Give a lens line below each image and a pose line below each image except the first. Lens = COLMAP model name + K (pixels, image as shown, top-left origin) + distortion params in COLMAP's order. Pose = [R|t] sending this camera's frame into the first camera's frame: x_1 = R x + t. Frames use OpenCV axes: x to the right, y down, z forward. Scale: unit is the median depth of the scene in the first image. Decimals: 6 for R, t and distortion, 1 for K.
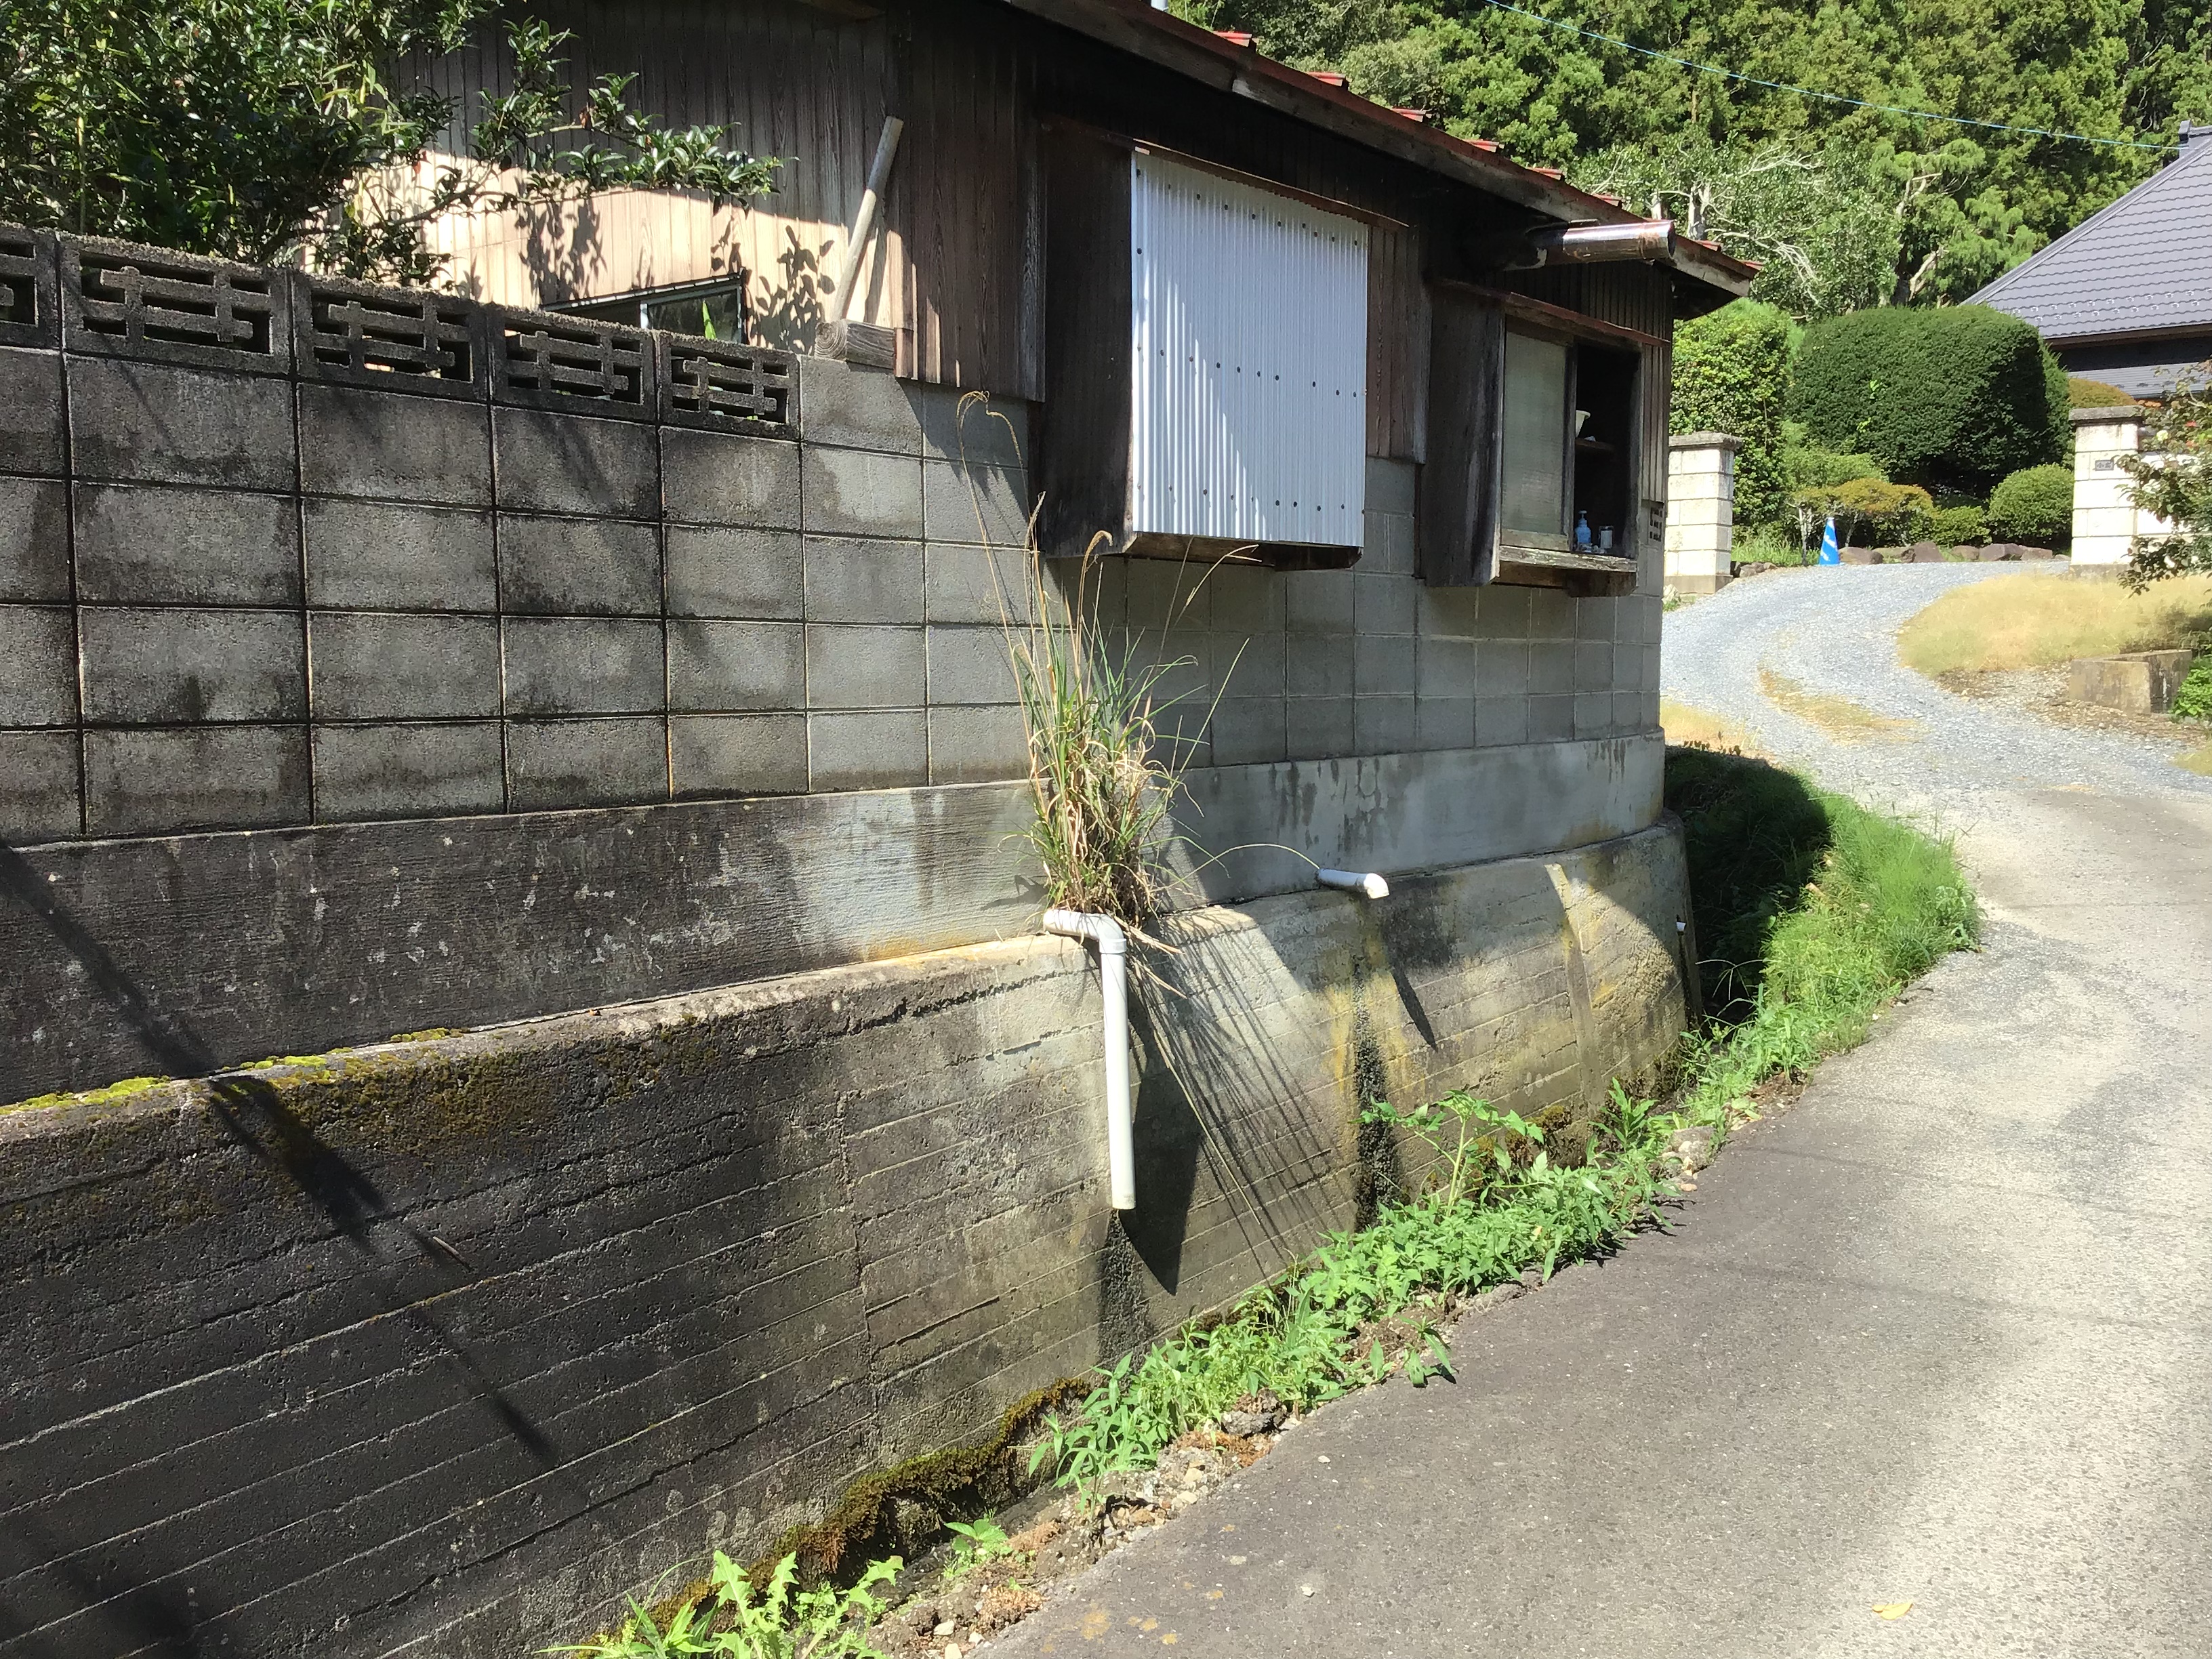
lens RADIAL K [[1949.1, 0, 1163.8], [0, 1949.1, 826.0], [0, 0, 1]] dist [0.034632, -0.047969]
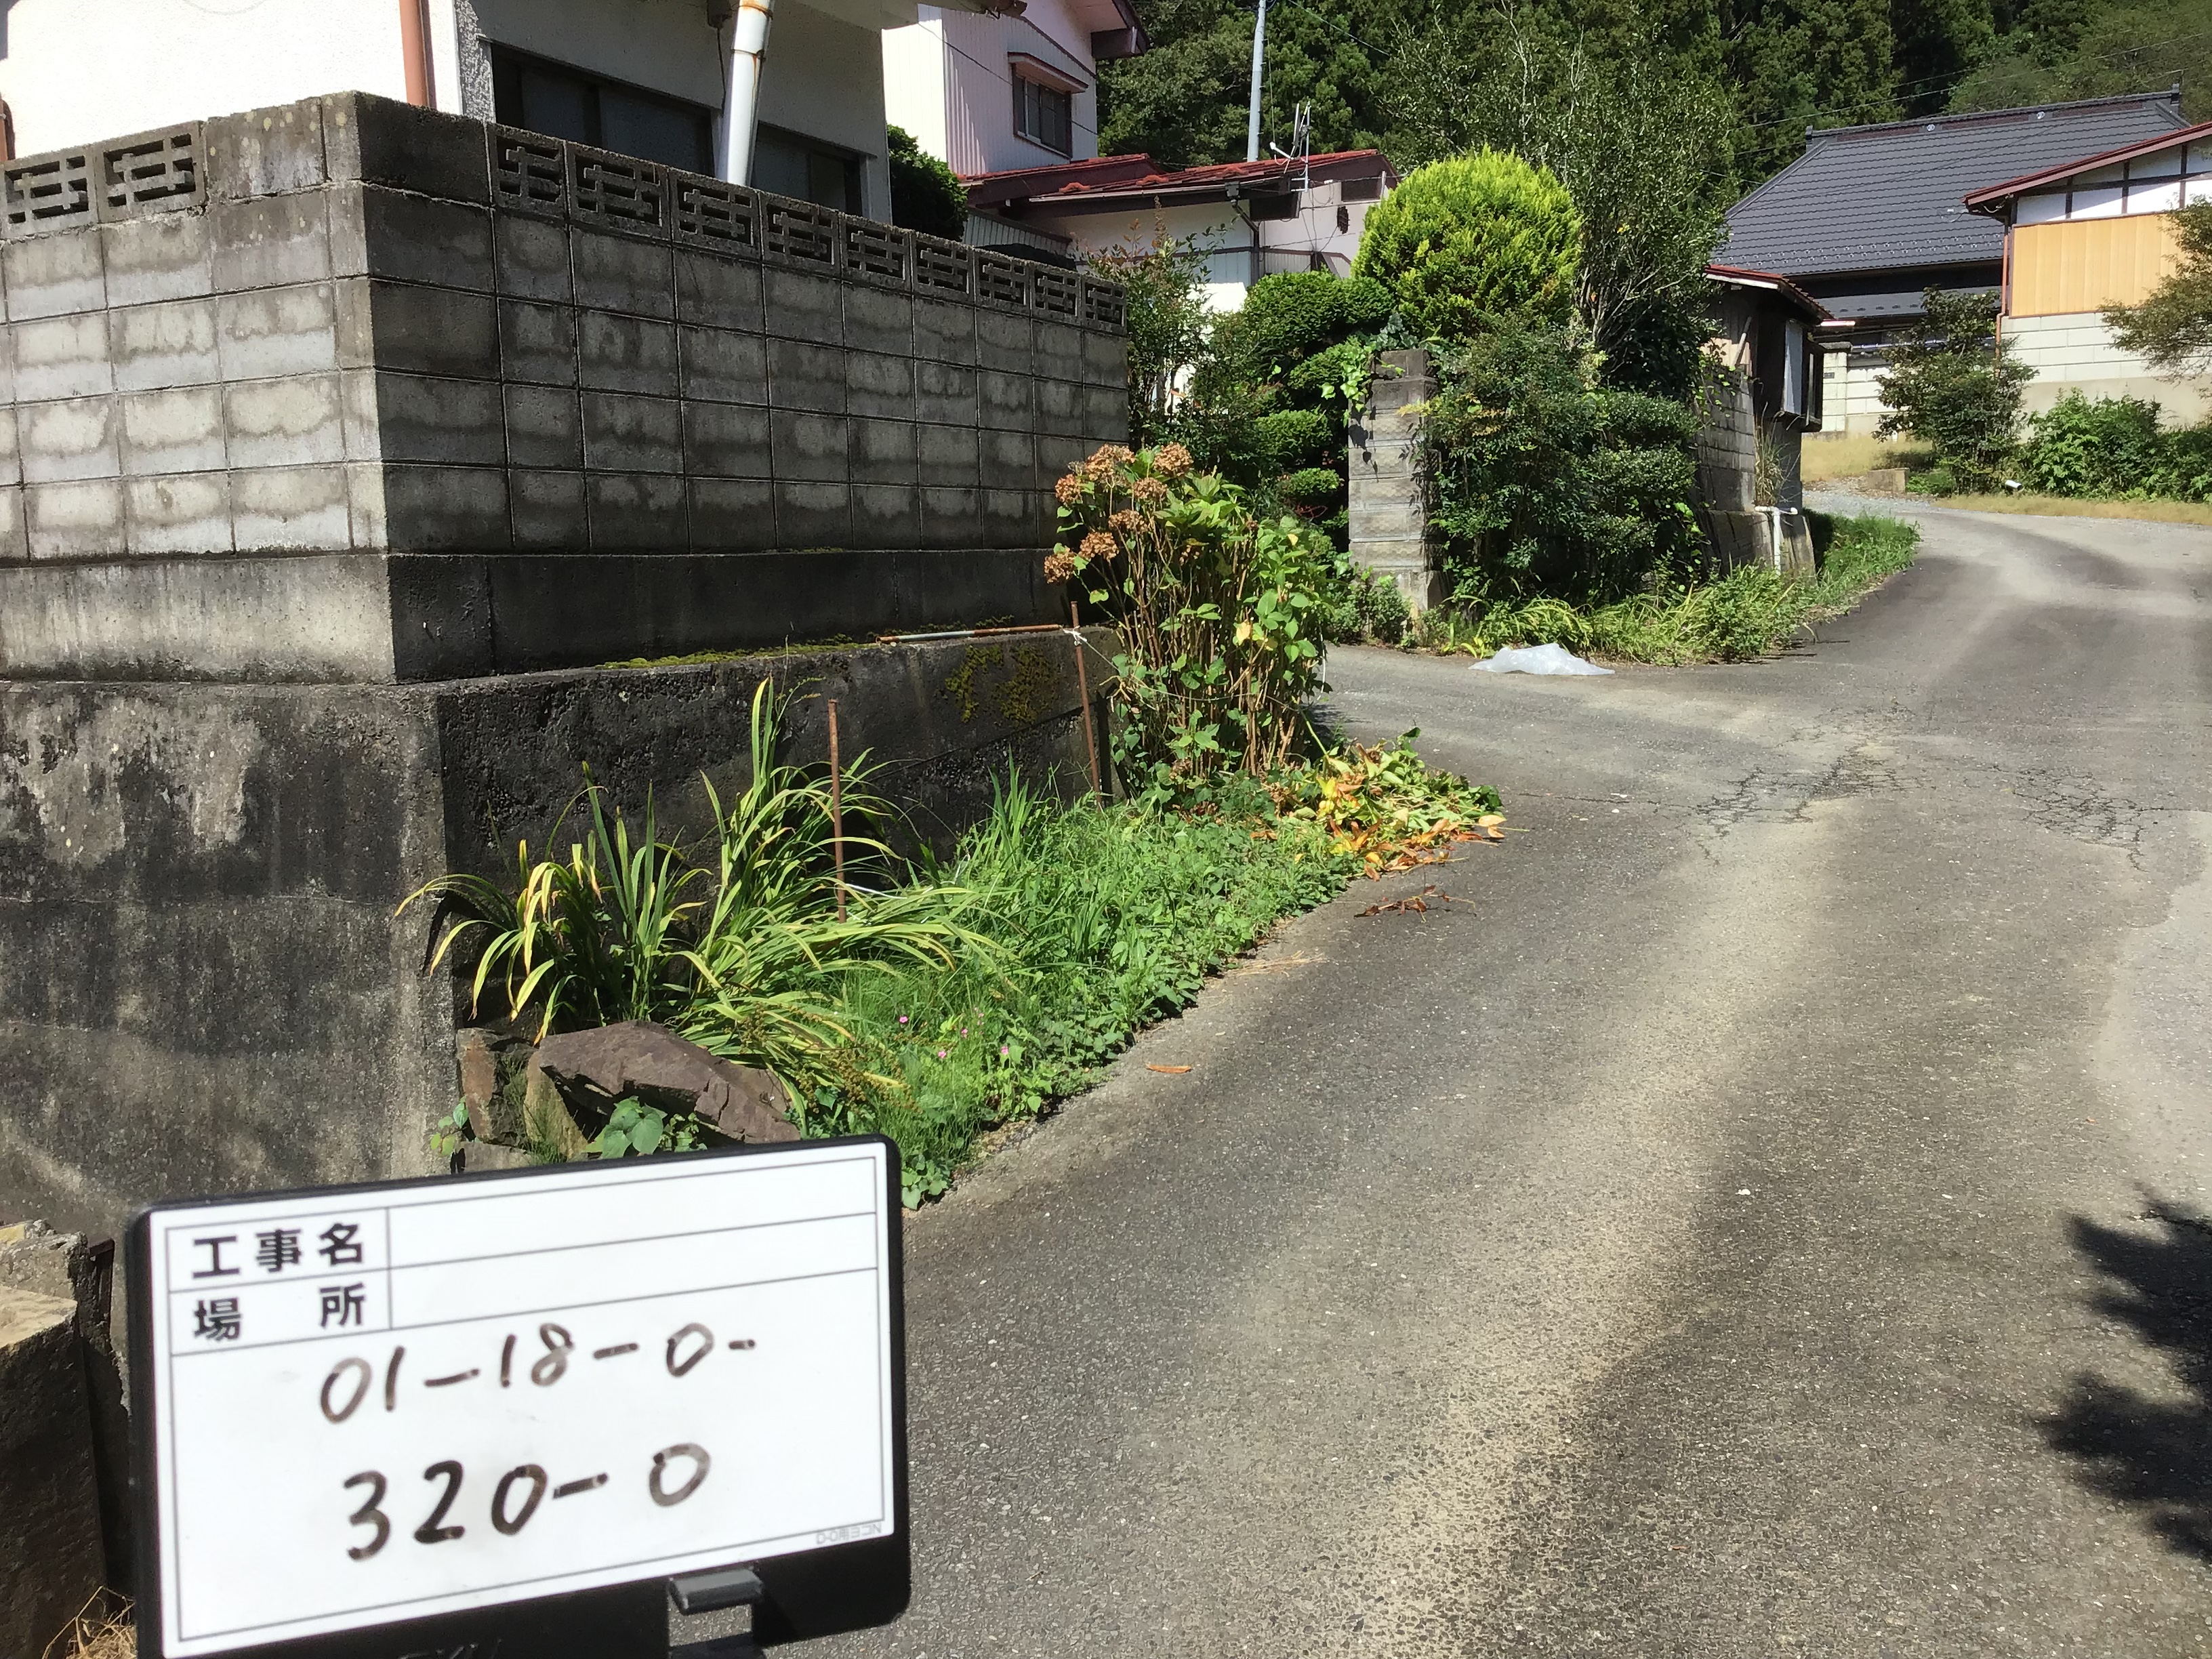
lens RADIAL K [[1895.5, 0, 1106.0], [0, 1895.5, 829.5], [0, 0, 1]] dist [0.033531, -0.058443]
pose [[0.984897, -0.047693, 0.166441, -0.622600], [0.037602, 0.997288, 0.063264, 0.122878], [-0.169007, -0.056050, 0.984020, -0.807875]]
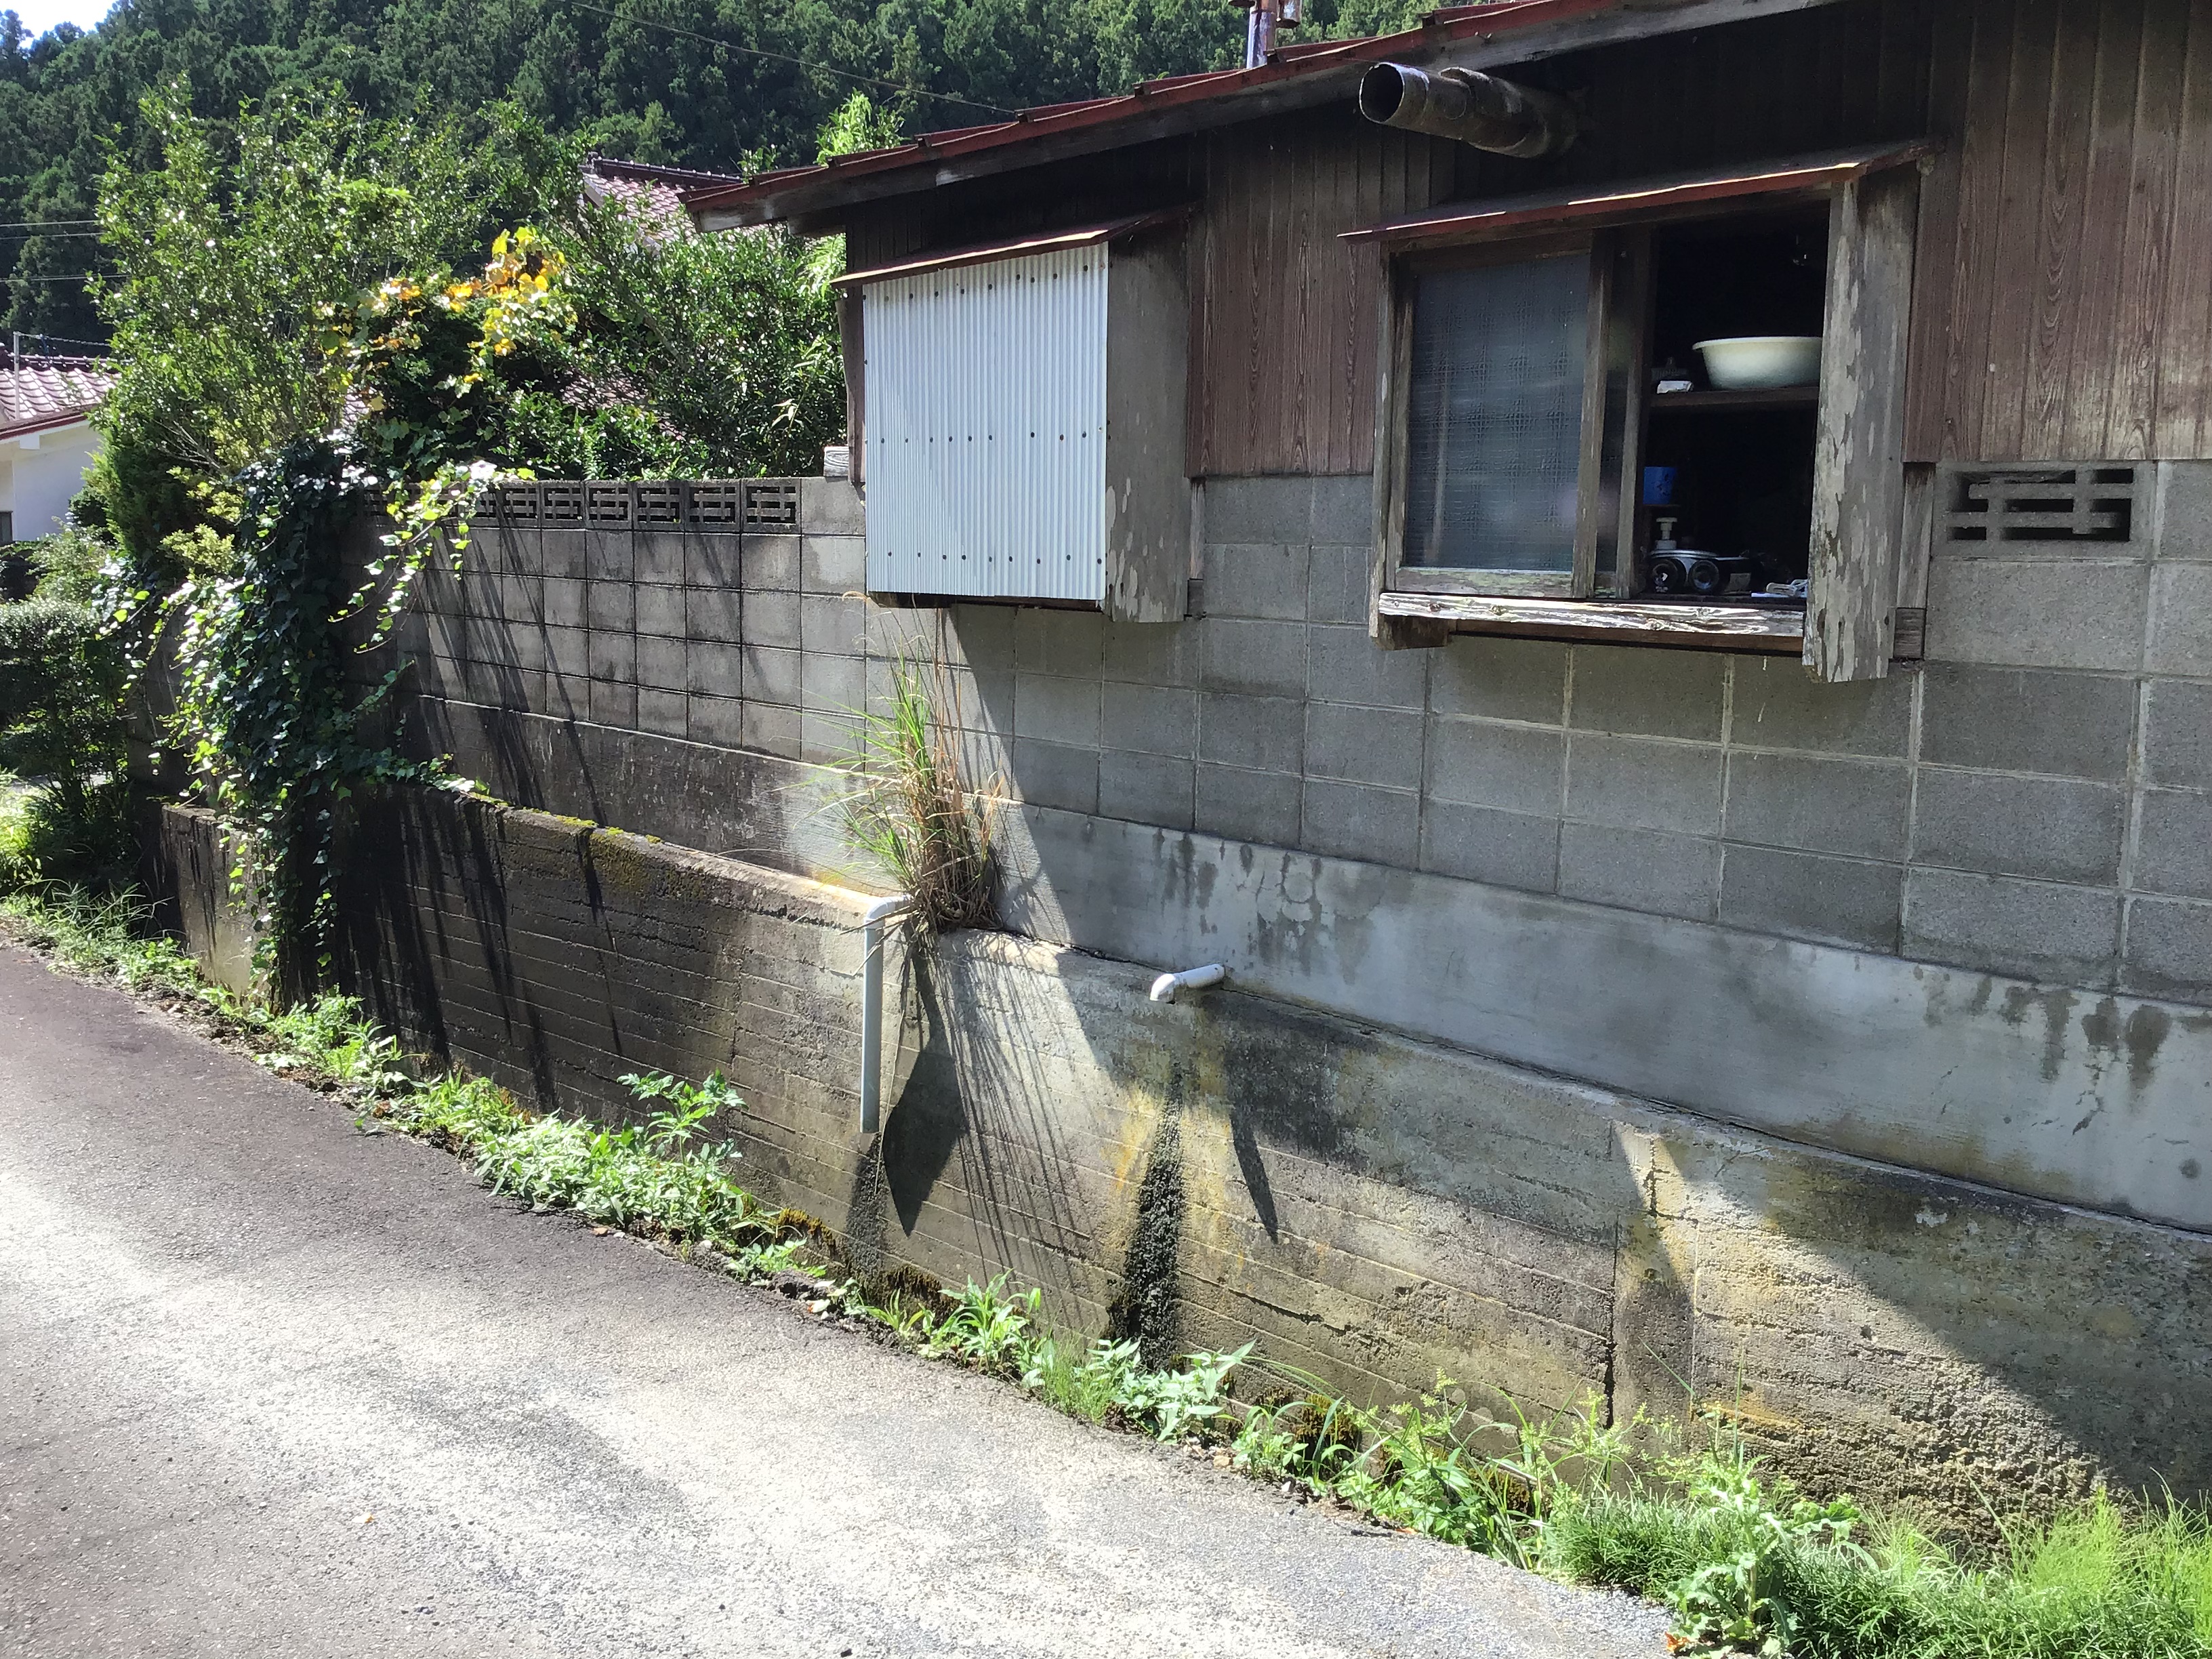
lens RADIAL K [[2021.7, 0, 1106.0], [0, 2021.7, 829.5], [0, 0, 1]] dist [-0.000979, -0.027454]
pose [[-0.215776, 0.142565, -0.965979, 0.348513], [-0.092571, 0.981841, 0.165584, -0.066340], [0.972045, 0.125151, -0.198661, 0.411844]]
